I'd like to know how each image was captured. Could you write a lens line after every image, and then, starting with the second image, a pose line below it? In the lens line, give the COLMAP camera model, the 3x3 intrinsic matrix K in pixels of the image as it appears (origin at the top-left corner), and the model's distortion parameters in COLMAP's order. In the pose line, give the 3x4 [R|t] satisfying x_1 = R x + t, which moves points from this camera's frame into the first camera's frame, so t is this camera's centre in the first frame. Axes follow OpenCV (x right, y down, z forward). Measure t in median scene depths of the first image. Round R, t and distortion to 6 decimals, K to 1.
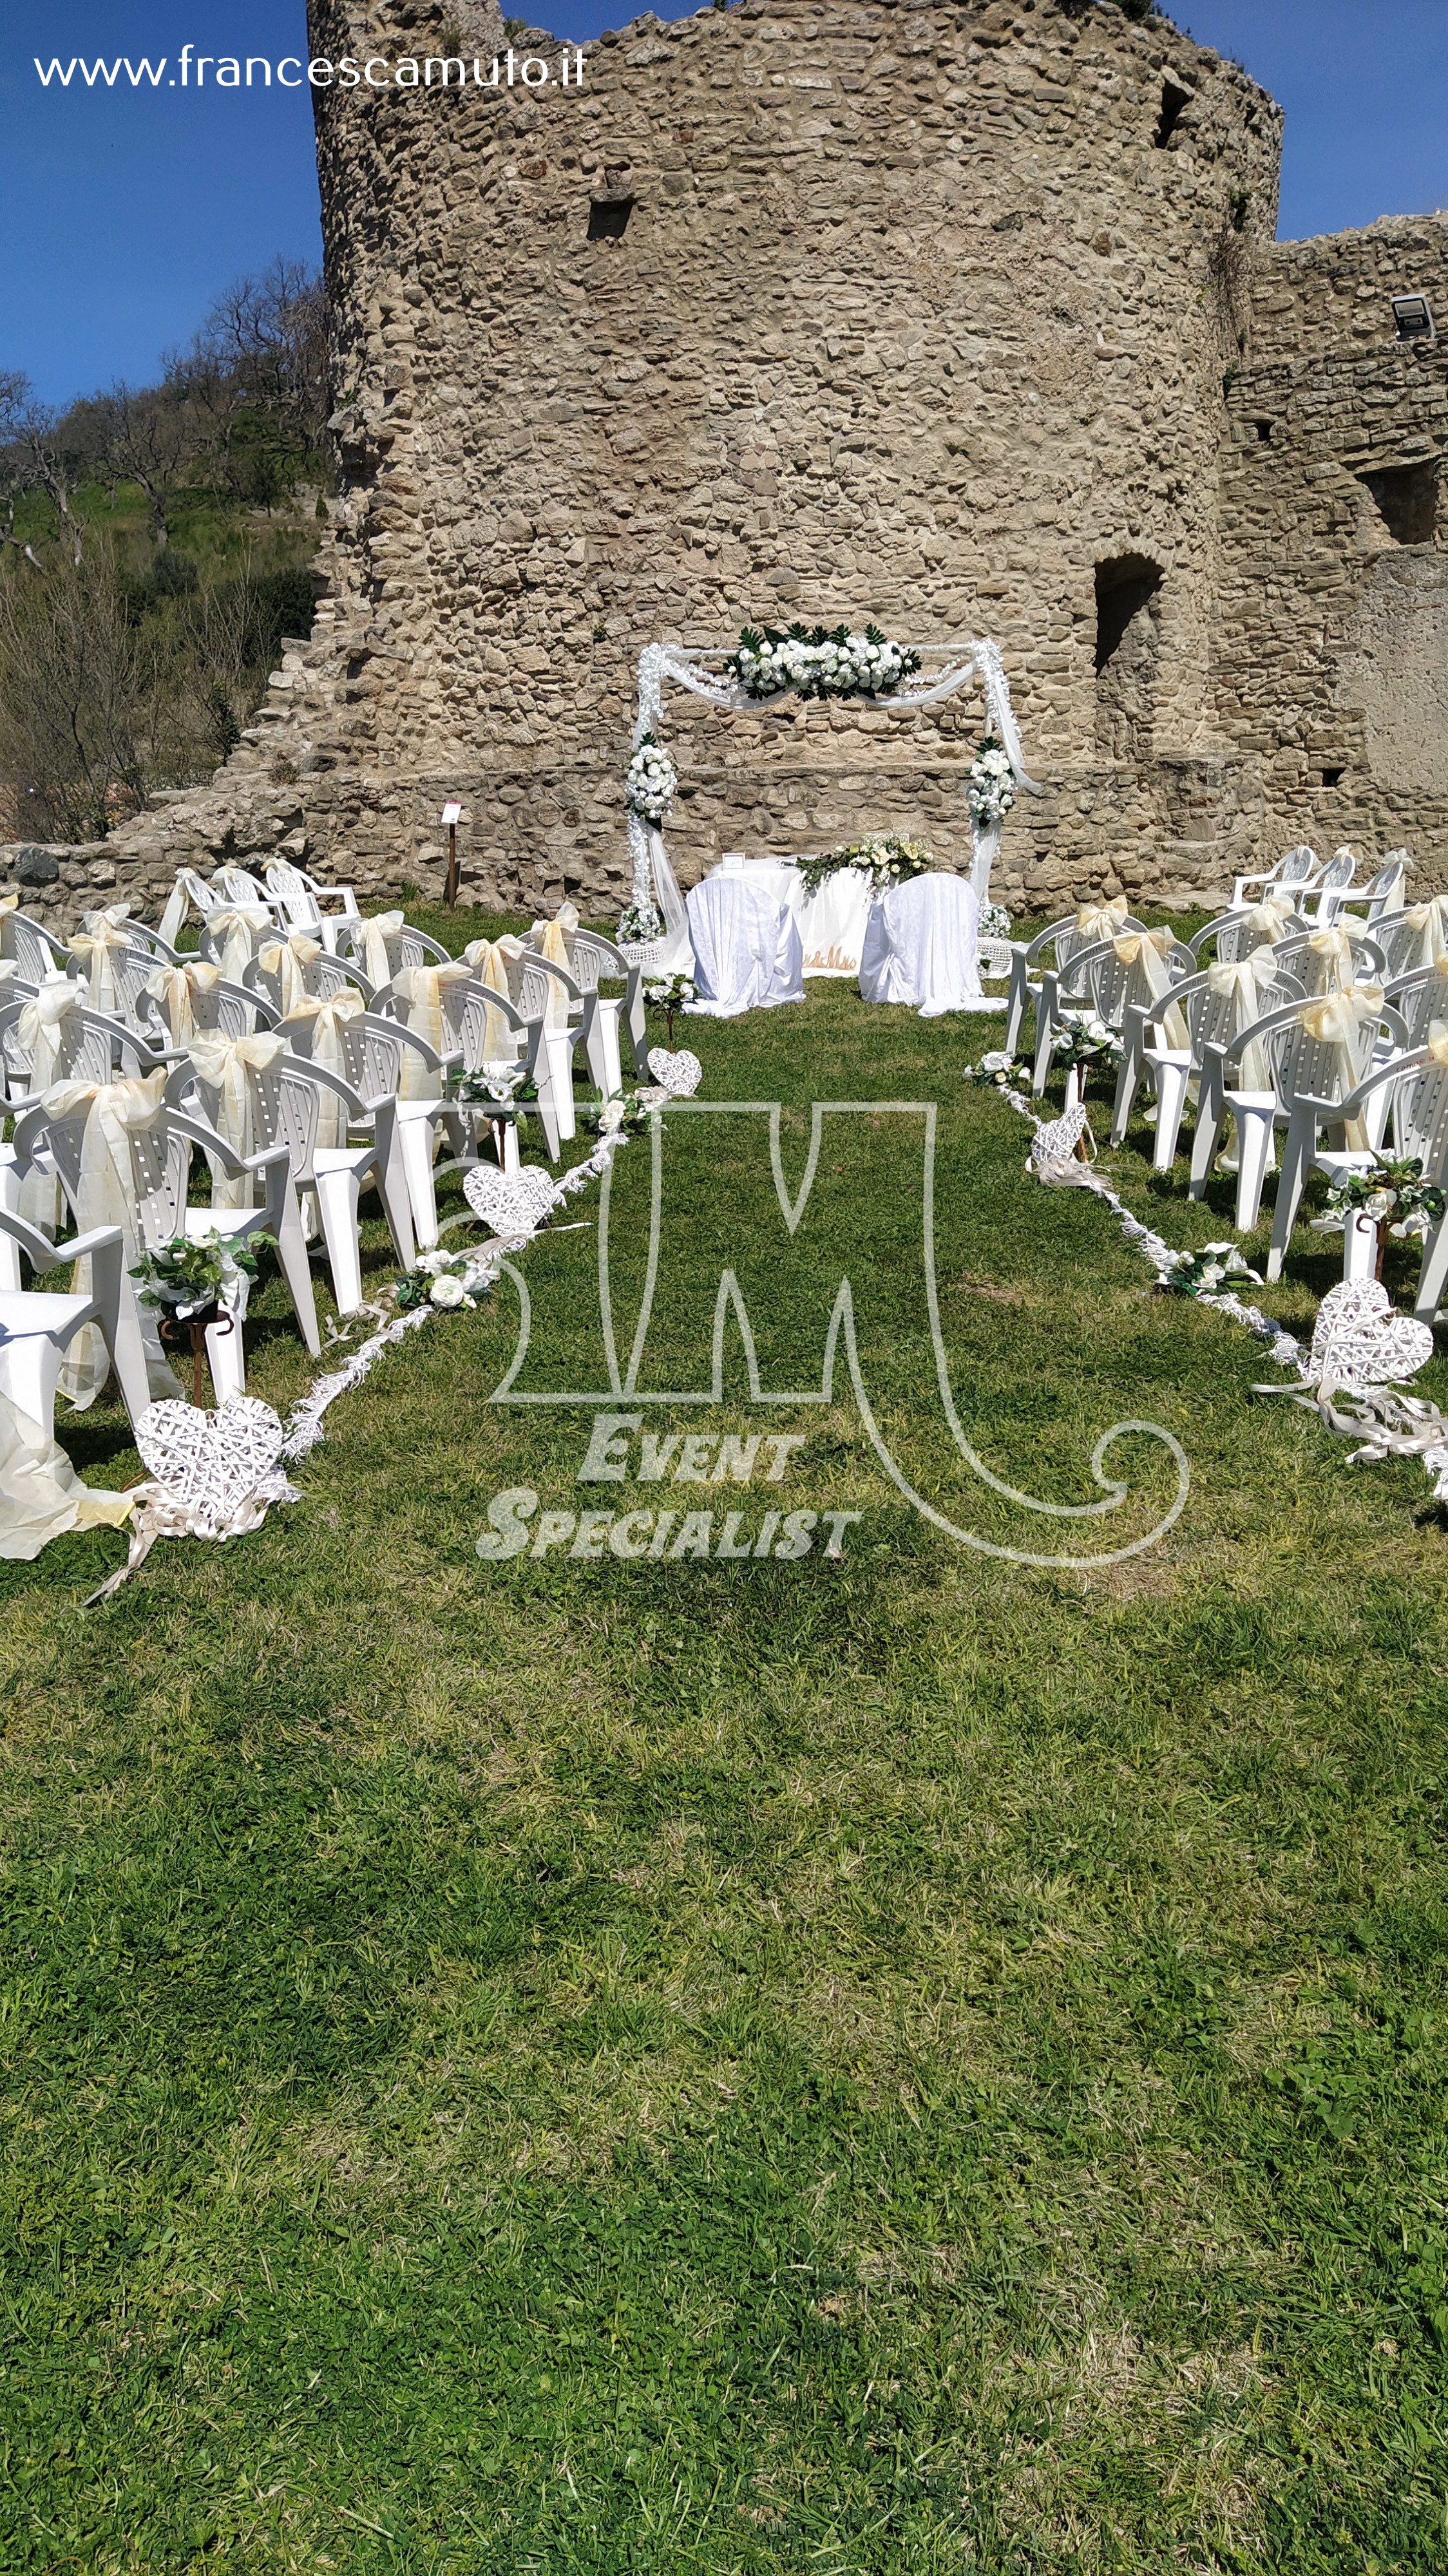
lens RADIAL K [[1918.8, 0, 711.5], [0, 1918.8, 1273.6], [0, 0, 1]] dist [0.111418, -0.200360]
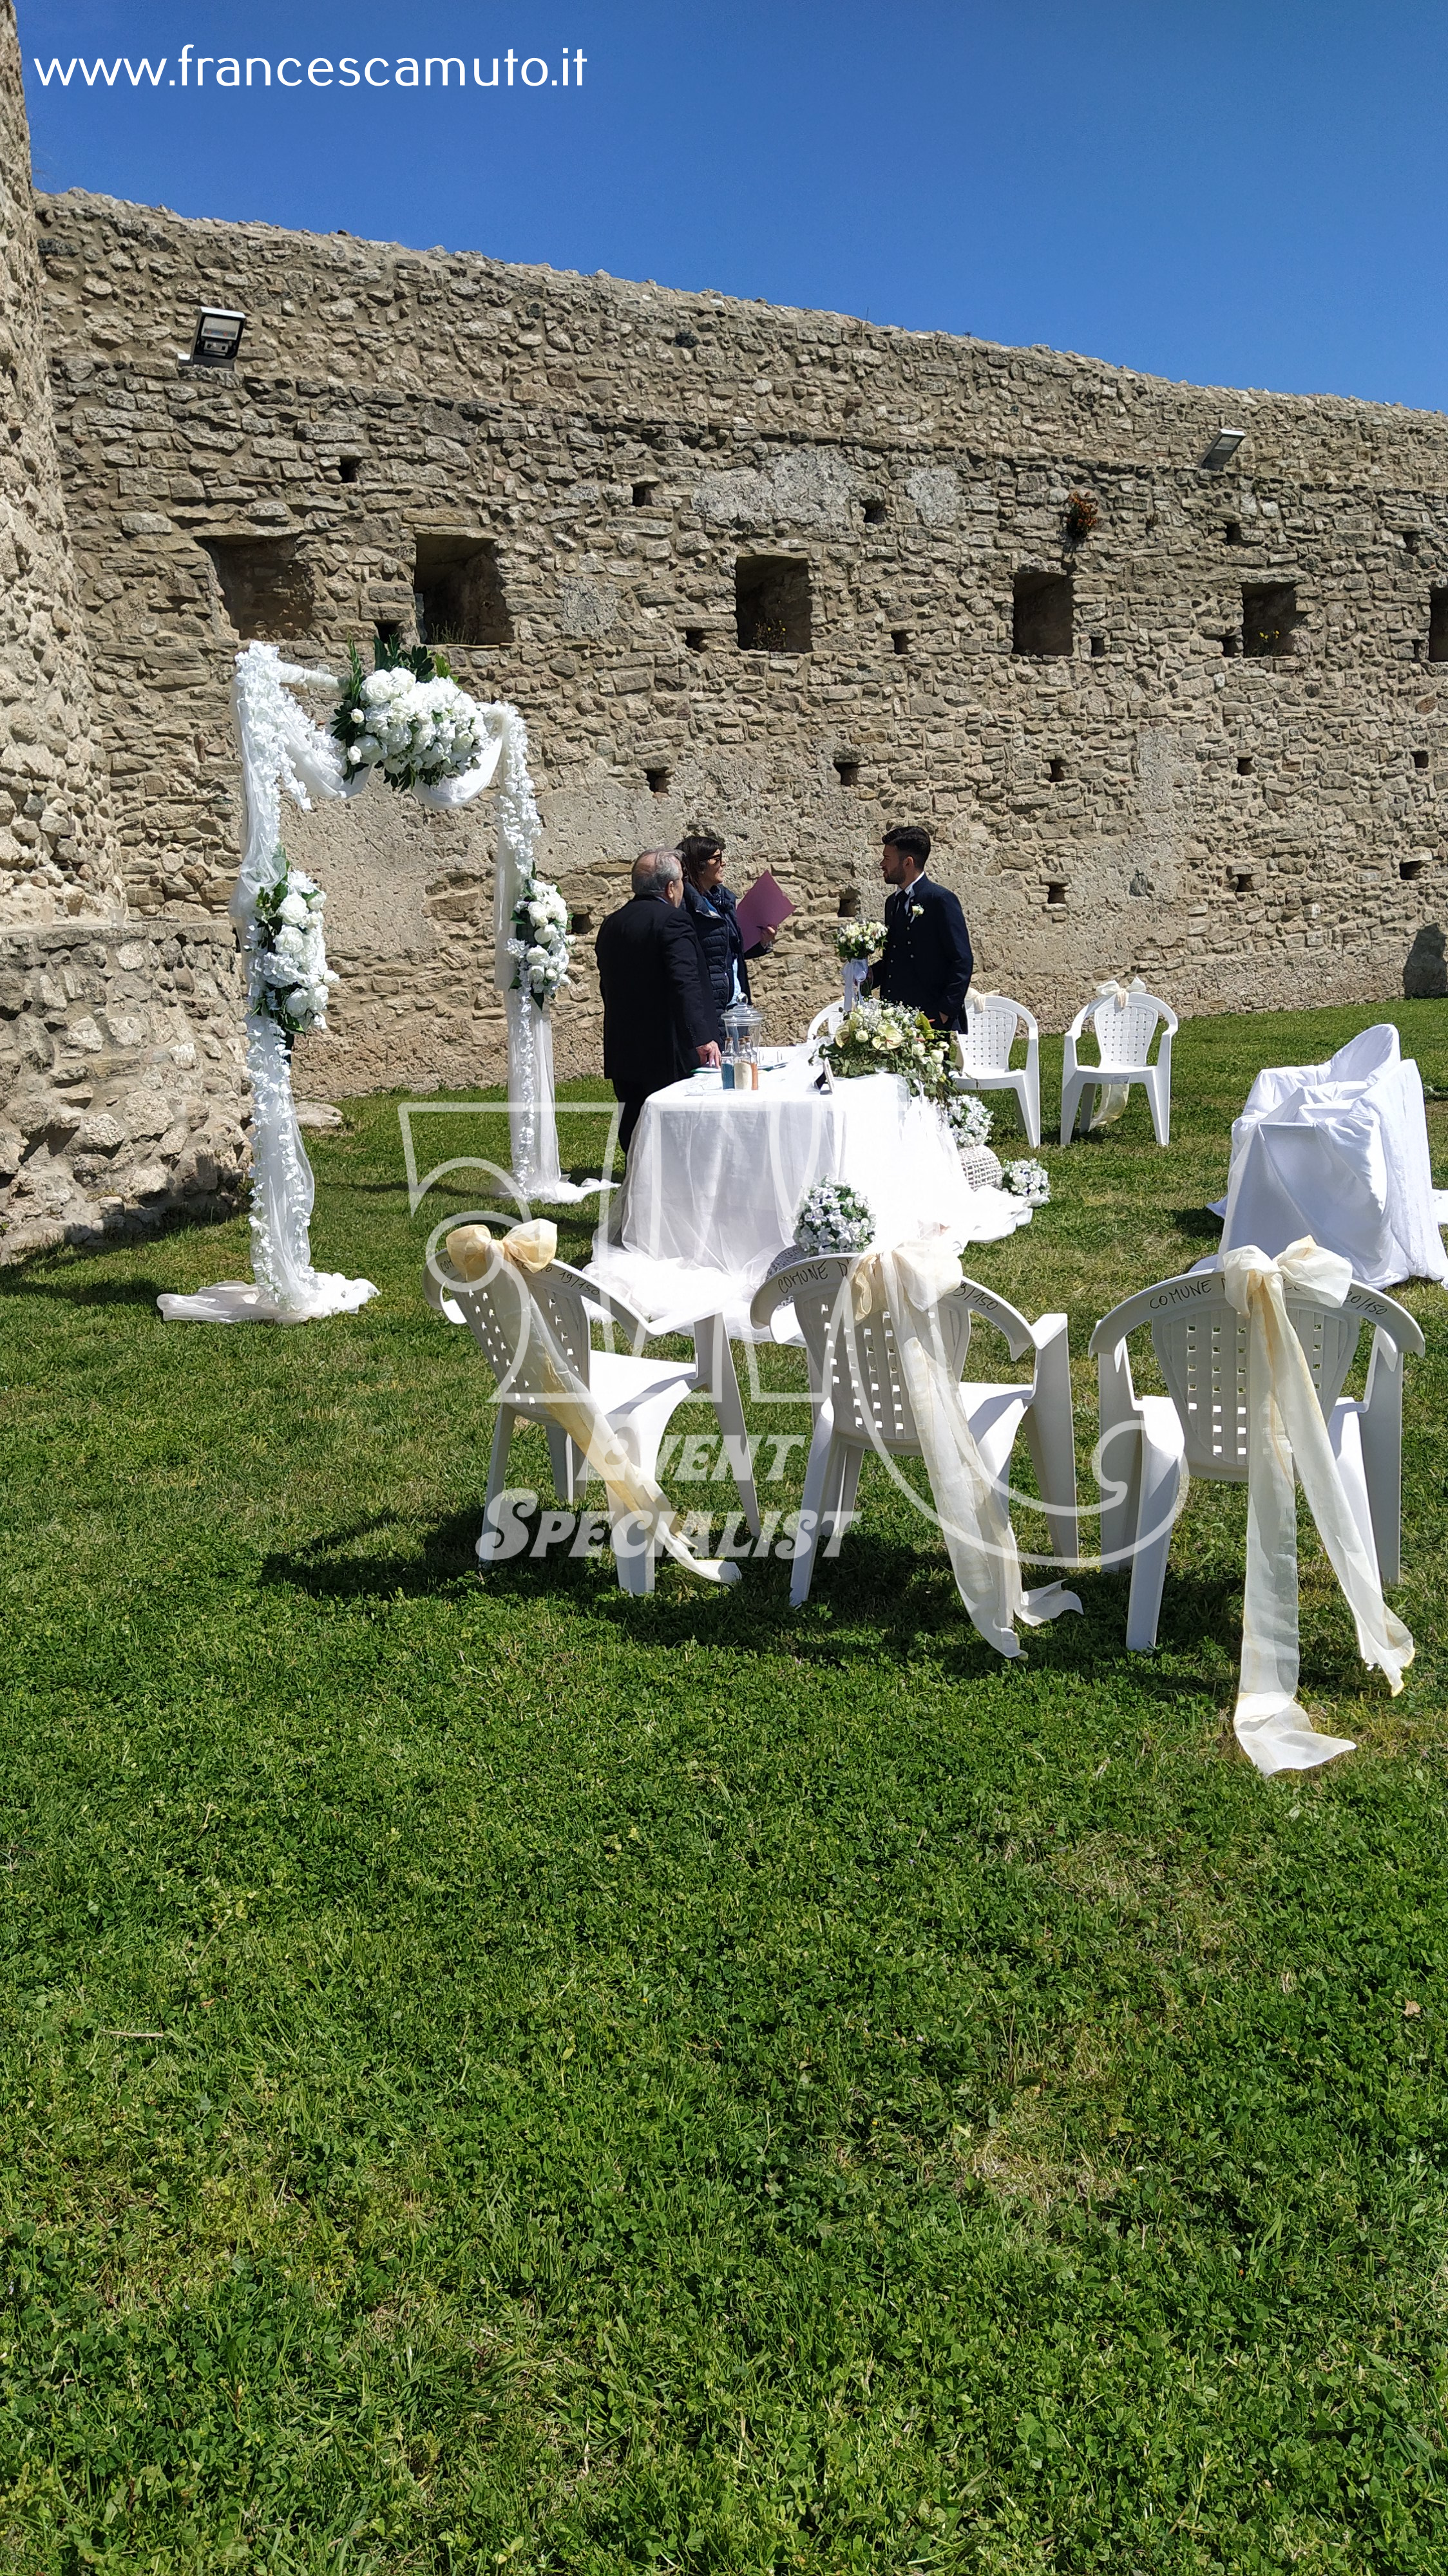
lens RADIAL K [[1874.6, 0, 694.4], [0, 1874.6, 1268.0], [0, 0, 1]] dist [0.096256, -0.103116]
pose [[0.235045, -0.195340, 0.952153, -0.375704], [0.289971, 0.949082, 0.123129, -0.184626], [-0.927724, 0.247156, 0.279720, 0.705405]]
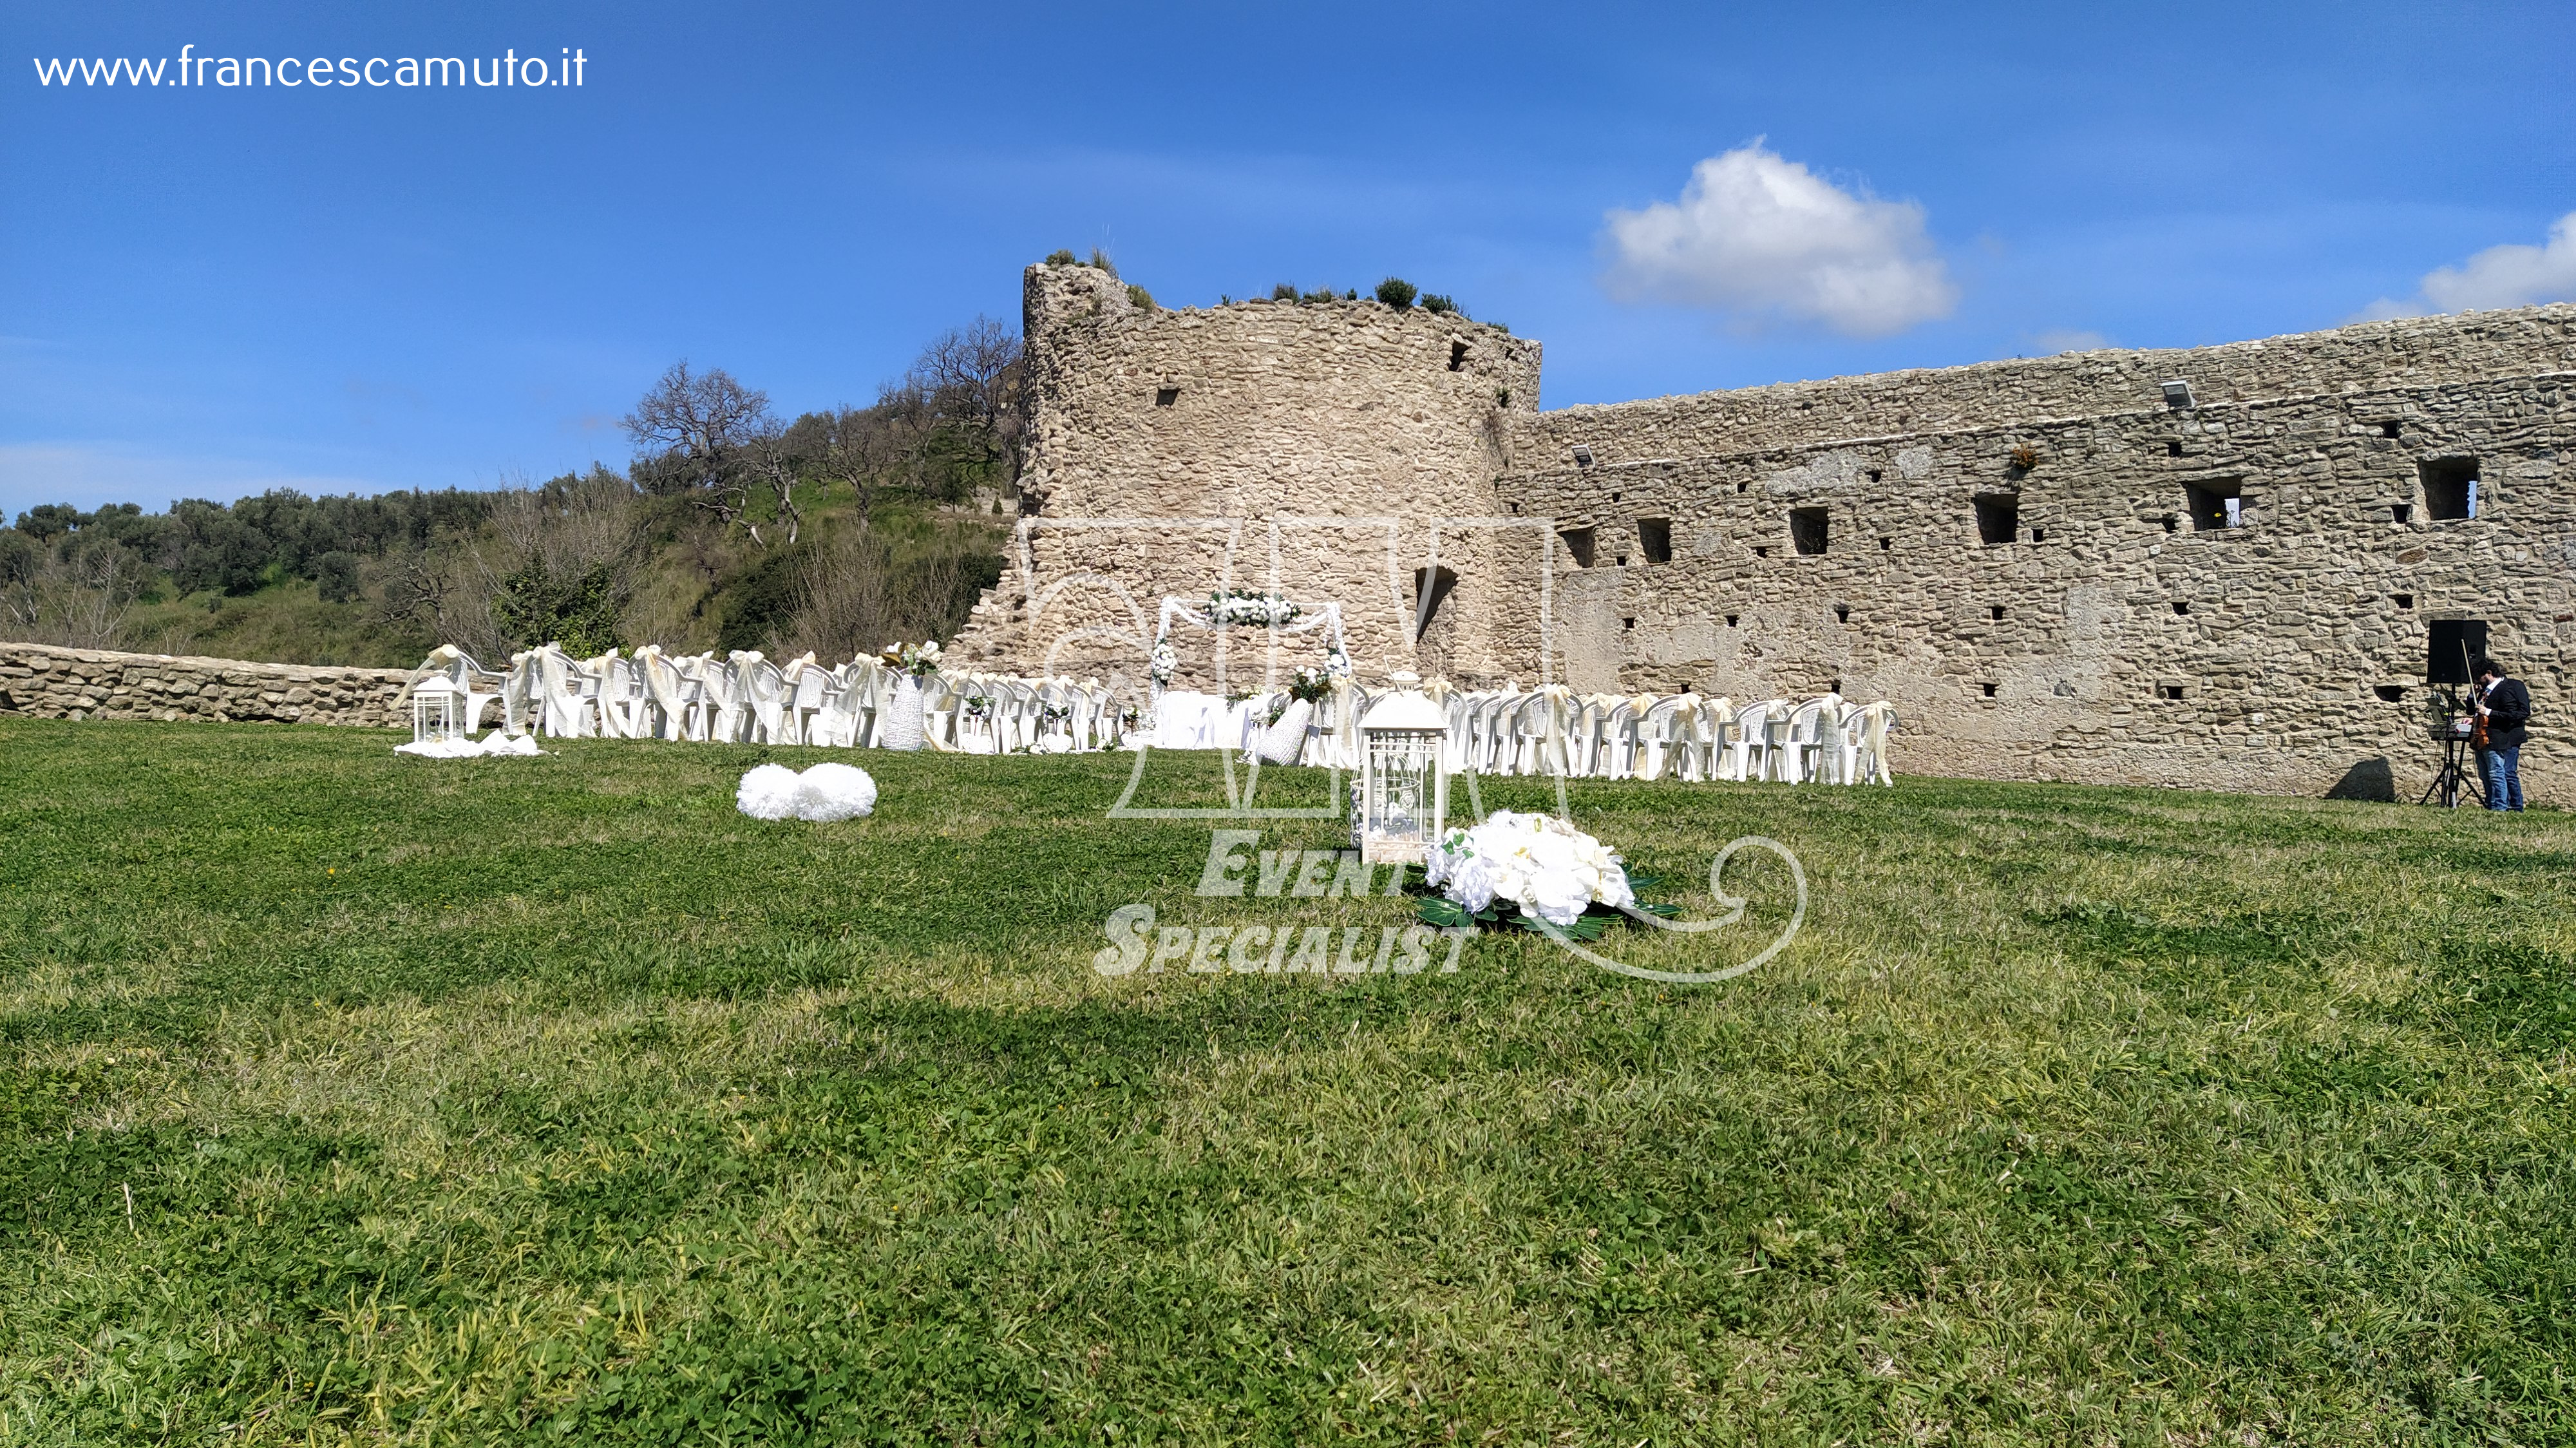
lens RADIAL K [[1874.6, 0, 1283.2], [0, 1874.6, 689.5], [0, 0, 1]] dist [0.096256, -0.103116]
pose [[0.998584, 0.044870, -0.028594, 0.127297], [-0.051068, 0.959112, -0.278383, 0.260218], [0.014933, 0.279448, 0.960045, -0.719501]]
